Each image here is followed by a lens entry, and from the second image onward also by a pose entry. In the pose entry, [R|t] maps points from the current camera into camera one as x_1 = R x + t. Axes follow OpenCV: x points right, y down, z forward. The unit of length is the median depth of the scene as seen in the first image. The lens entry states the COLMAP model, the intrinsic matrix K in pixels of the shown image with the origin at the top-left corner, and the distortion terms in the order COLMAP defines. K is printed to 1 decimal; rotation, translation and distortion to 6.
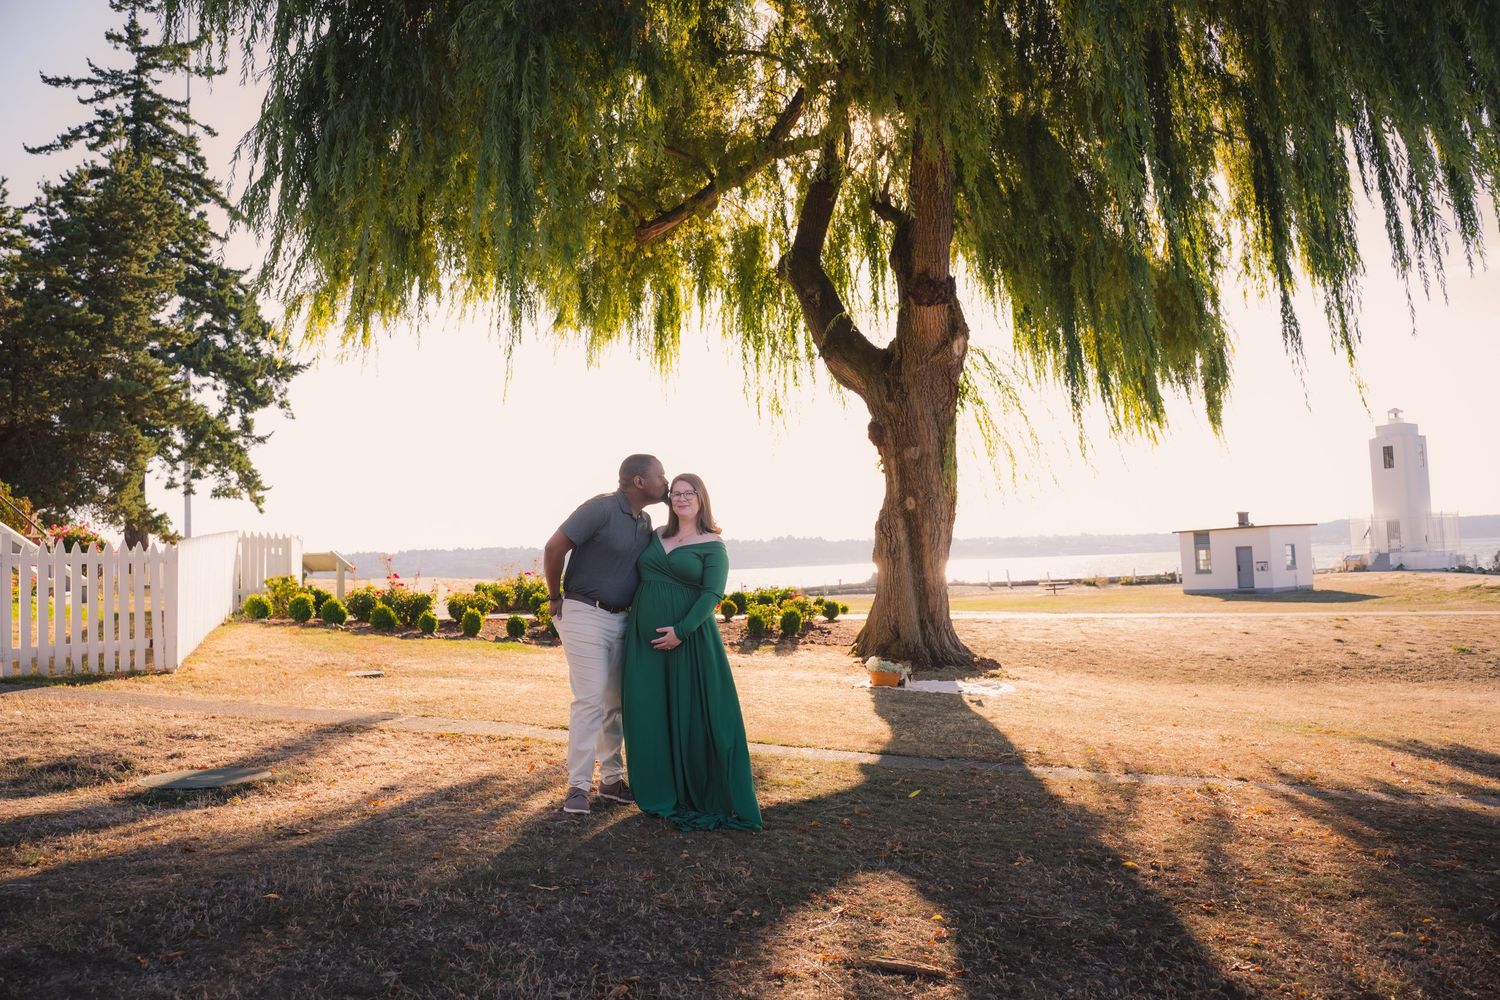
lens RADIAL K [[1152.4, 0, 749.4], [0, 1152.4, 495.7], [0, 0, 1]] dist [-0.063078, -0.003711]
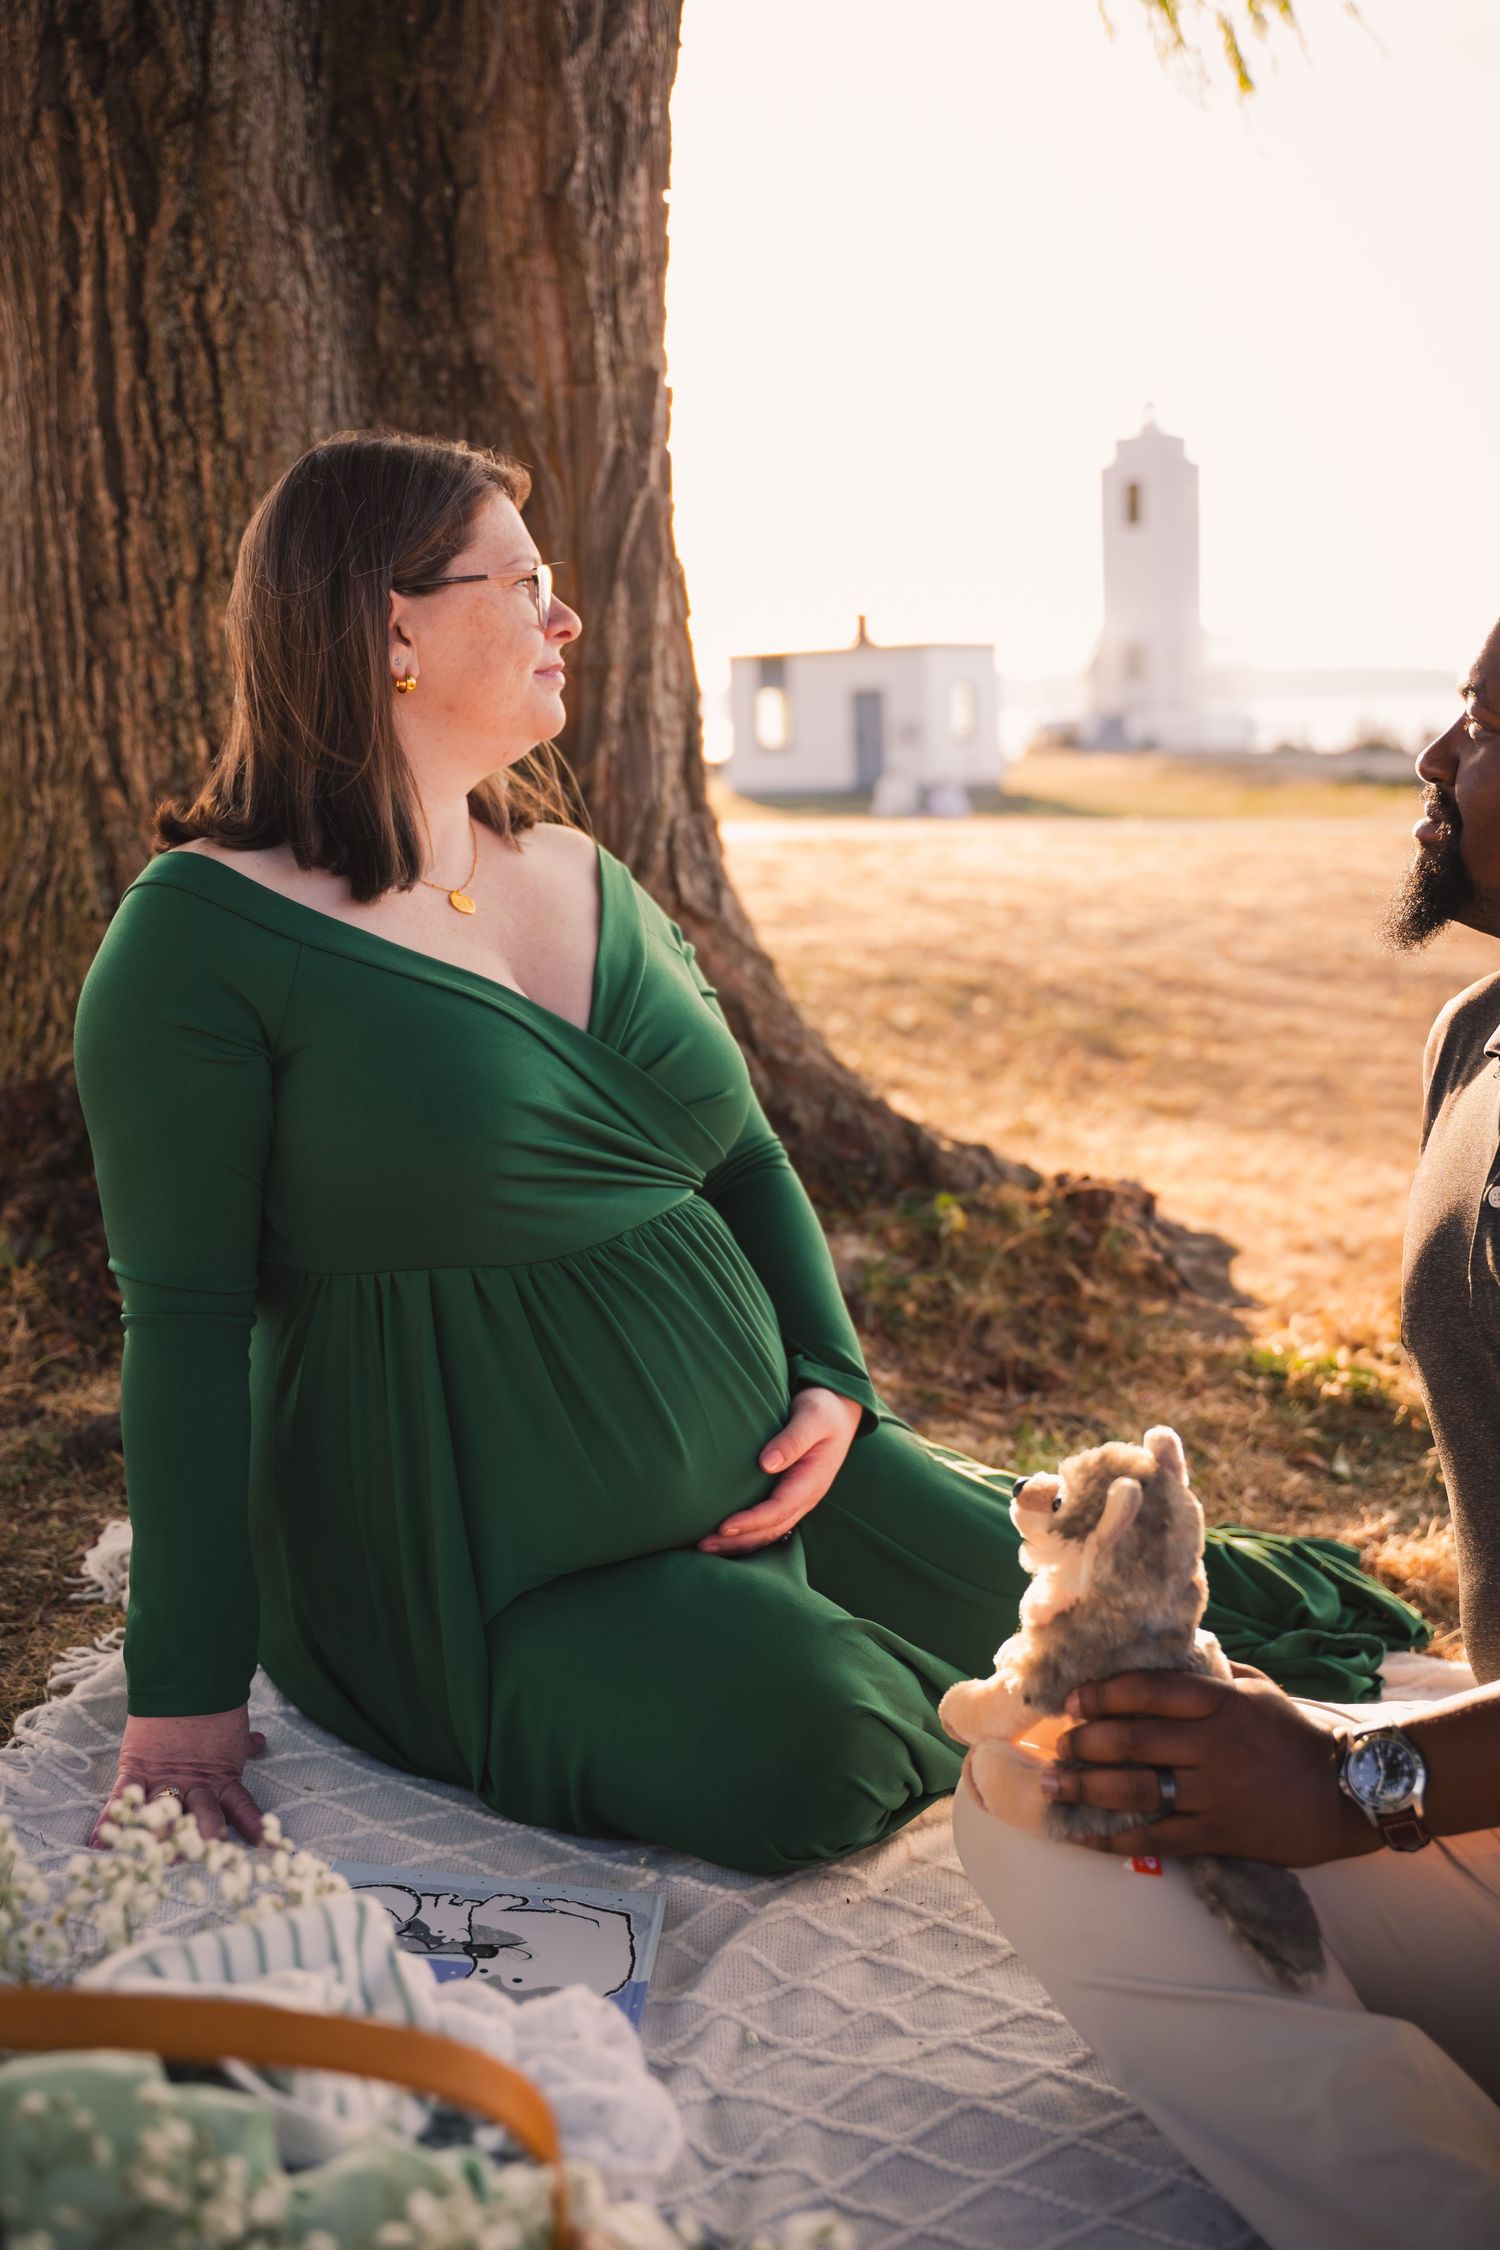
lens RADIAL K [[2416.2, 0, 746.7], [0, 2416.2, 1108.2], [0, 0, 1]] dist [0.011893, 0.000000]
pose [[0.917713, -0.059914, 0.392699, 0.018610], [-0.021431, 0.979654, 0.199547, 0.018529], [-0.396665, -0.191542, 0.897758, 0.163483]]
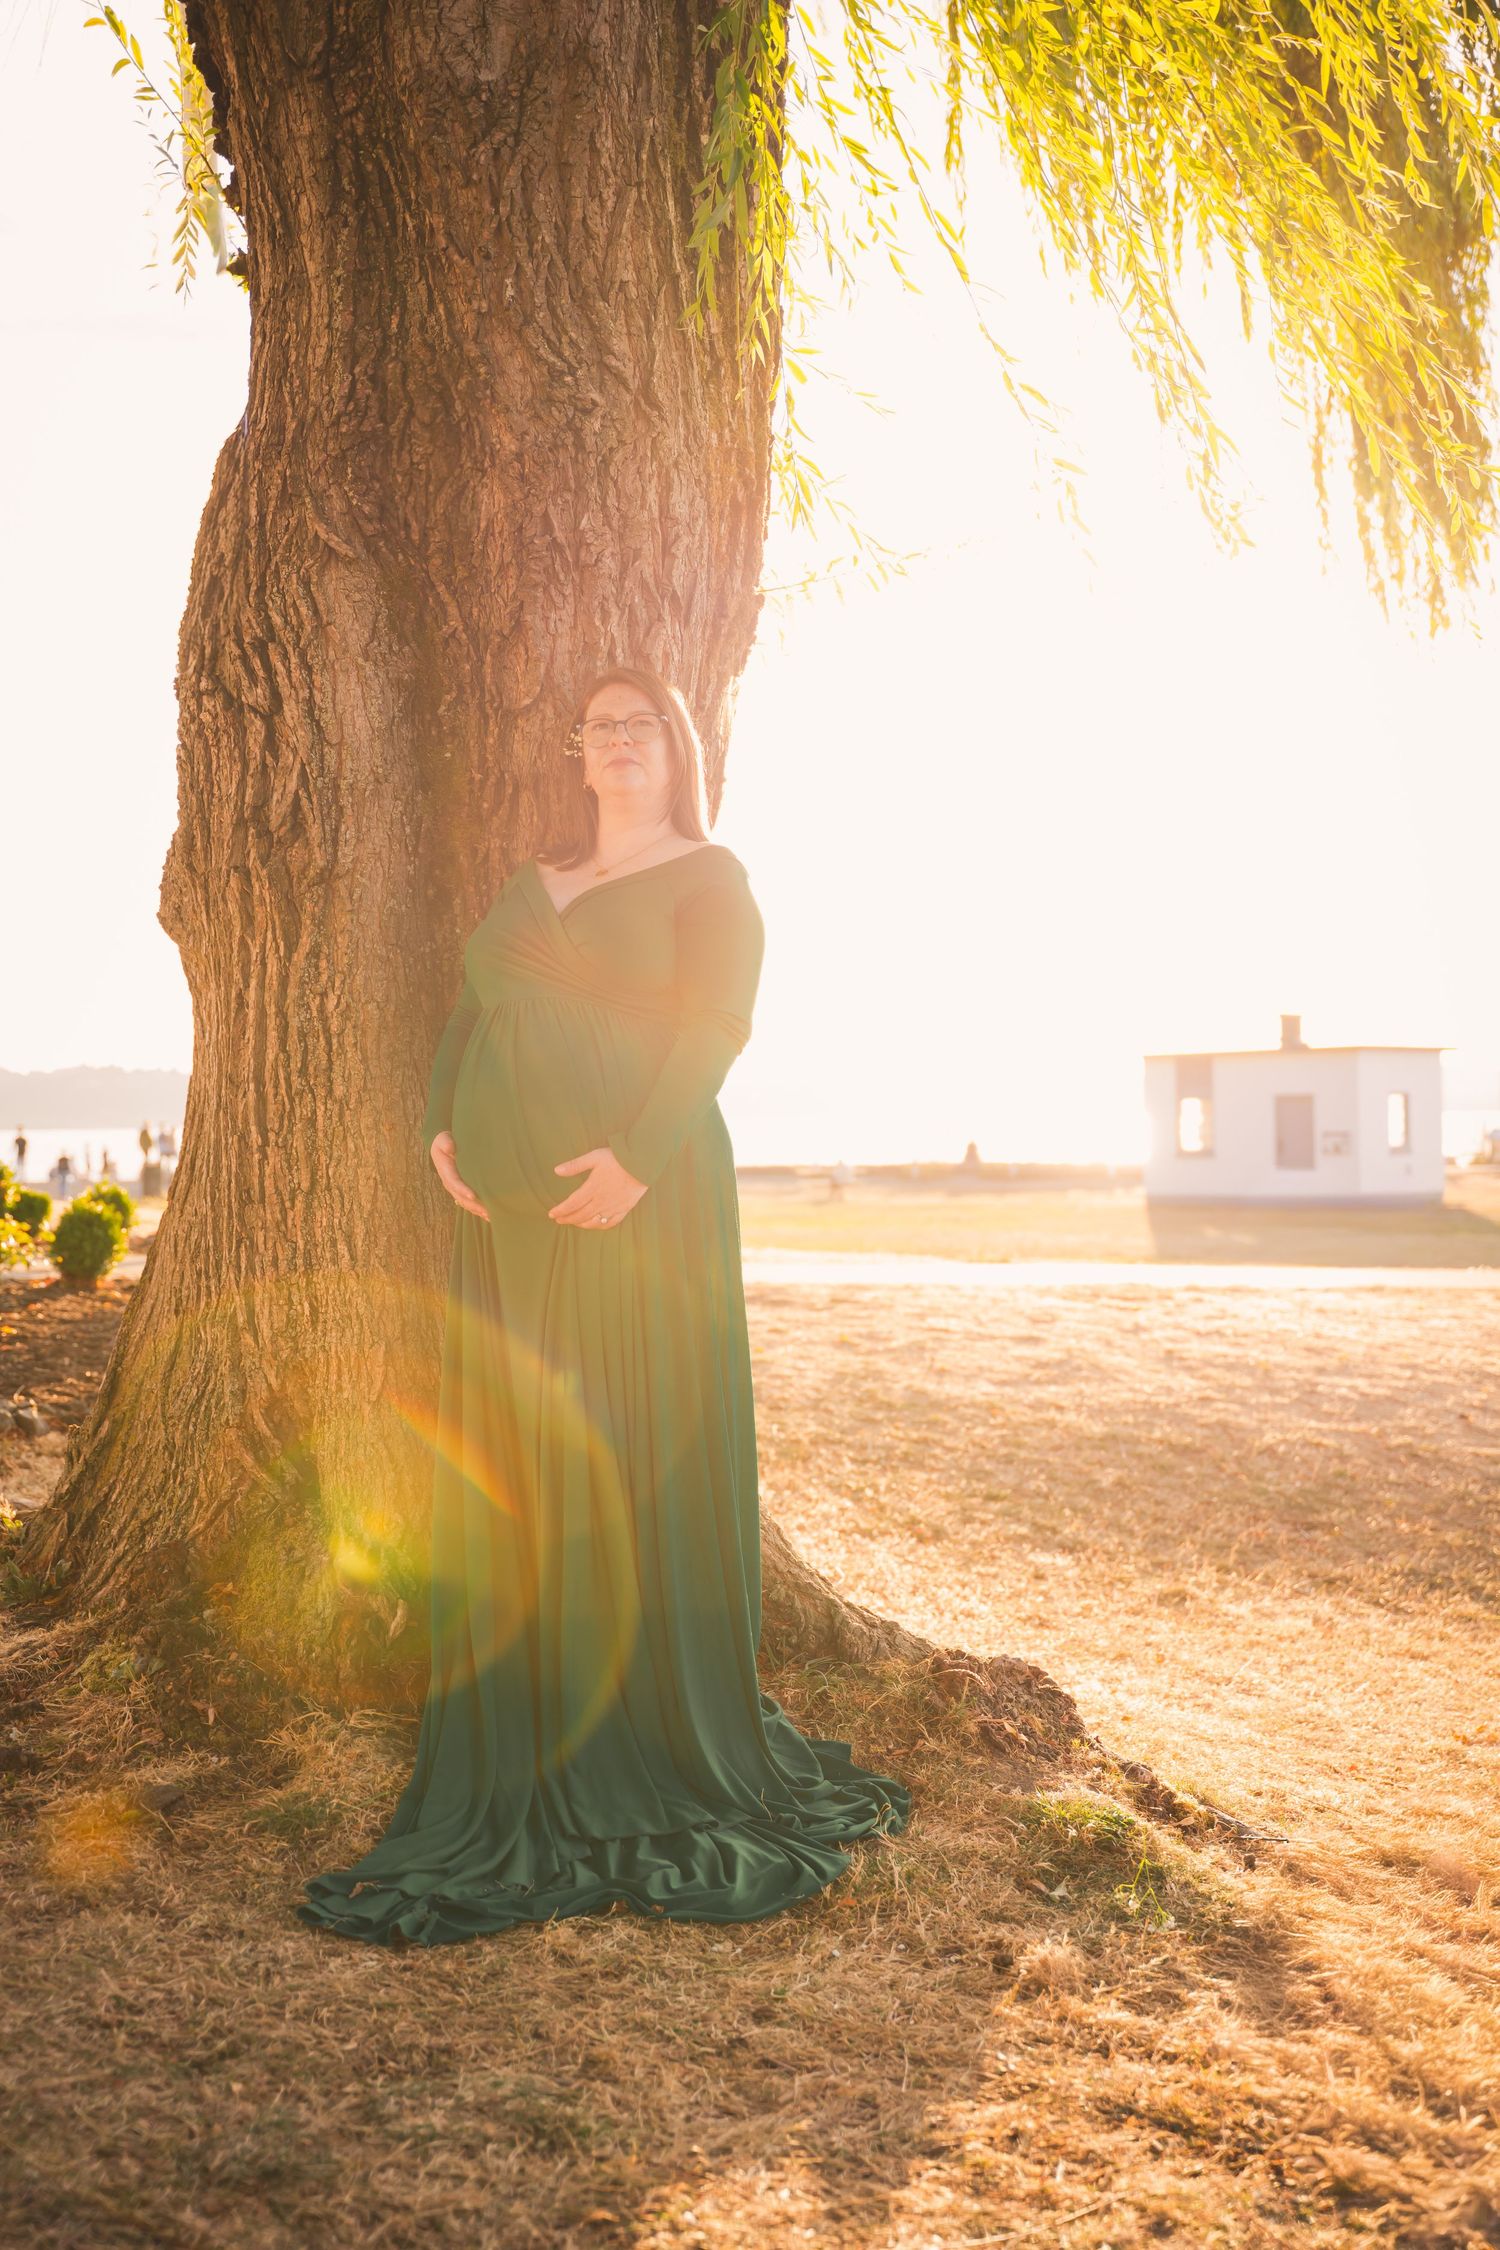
lens RADIAL K [[2563.1, 0, 747.4], [0, 2563.1, 1138.4], [0, 0, 1]] dist [0.001192, 0.000000]
pose [[0.972024, 0.022323, 0.233820, 0.022249], [-0.036938, 0.997615, 0.058314, 0.013241], [-0.231960, -0.065320, 0.970530, 0.144806]]
